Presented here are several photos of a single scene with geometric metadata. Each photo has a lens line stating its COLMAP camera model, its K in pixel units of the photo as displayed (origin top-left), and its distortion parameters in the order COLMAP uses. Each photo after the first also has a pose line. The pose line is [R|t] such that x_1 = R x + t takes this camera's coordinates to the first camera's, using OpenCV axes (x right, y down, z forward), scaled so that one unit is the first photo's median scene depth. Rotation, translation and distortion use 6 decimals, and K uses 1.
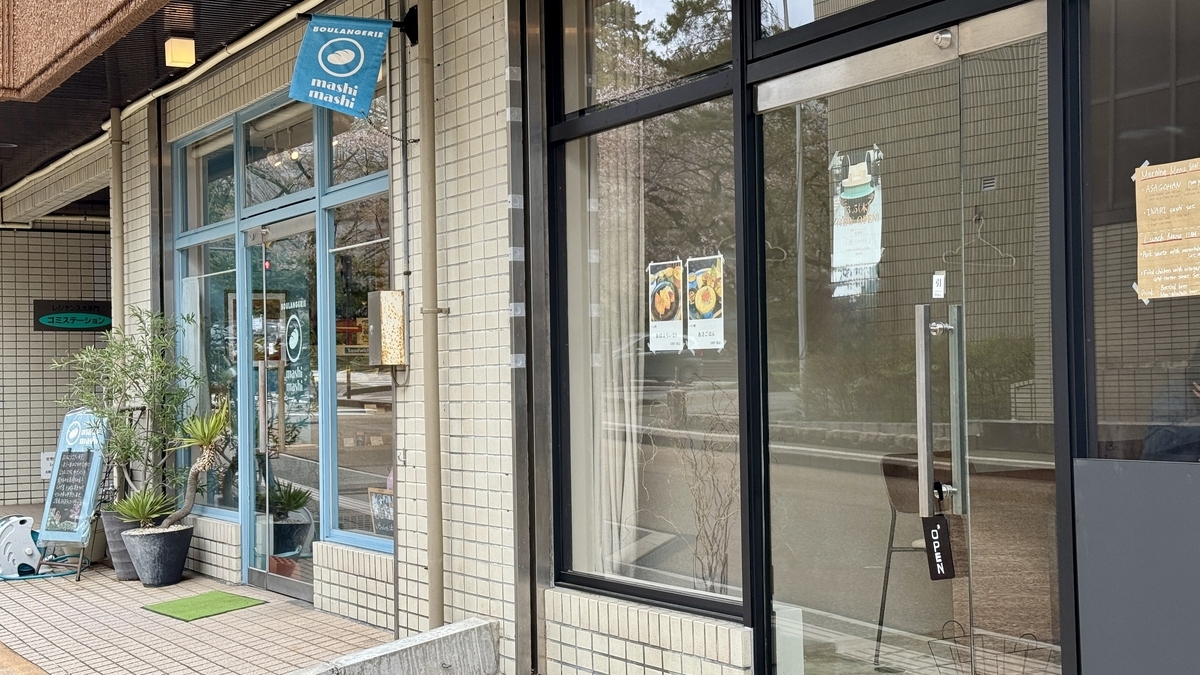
lens RADIAL K [[1682.7, 0, 599.1], [0, 1682.7, 338.0], [0, 0, 1]] dist [0.056889, 0.000000]
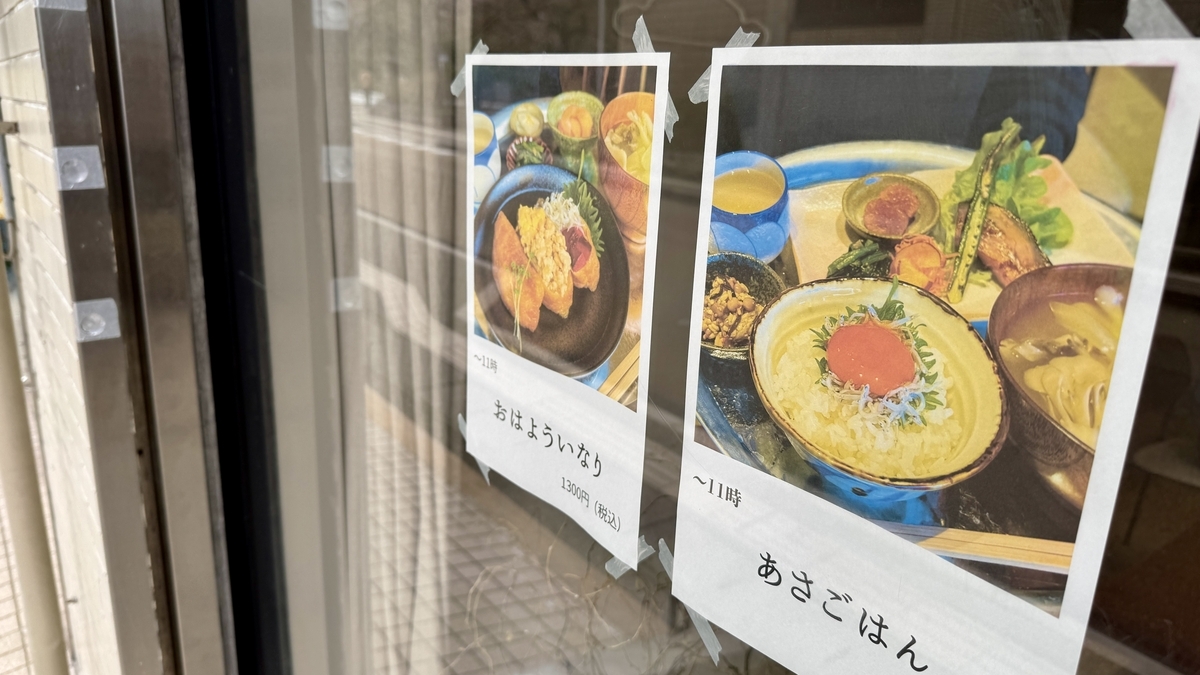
lens RADIAL K [[842.2, 0, 595.1], [0, 842.2, 337.0], [0, 0, 1]] dist [0.052793, -0.061740]
pose [[0.989893, 0.010399, 0.141437, 0.027347], [-0.051942, 0.954594, 0.293347, -0.037529], [-0.131964, -0.297729, 0.945486, 0.788432]]
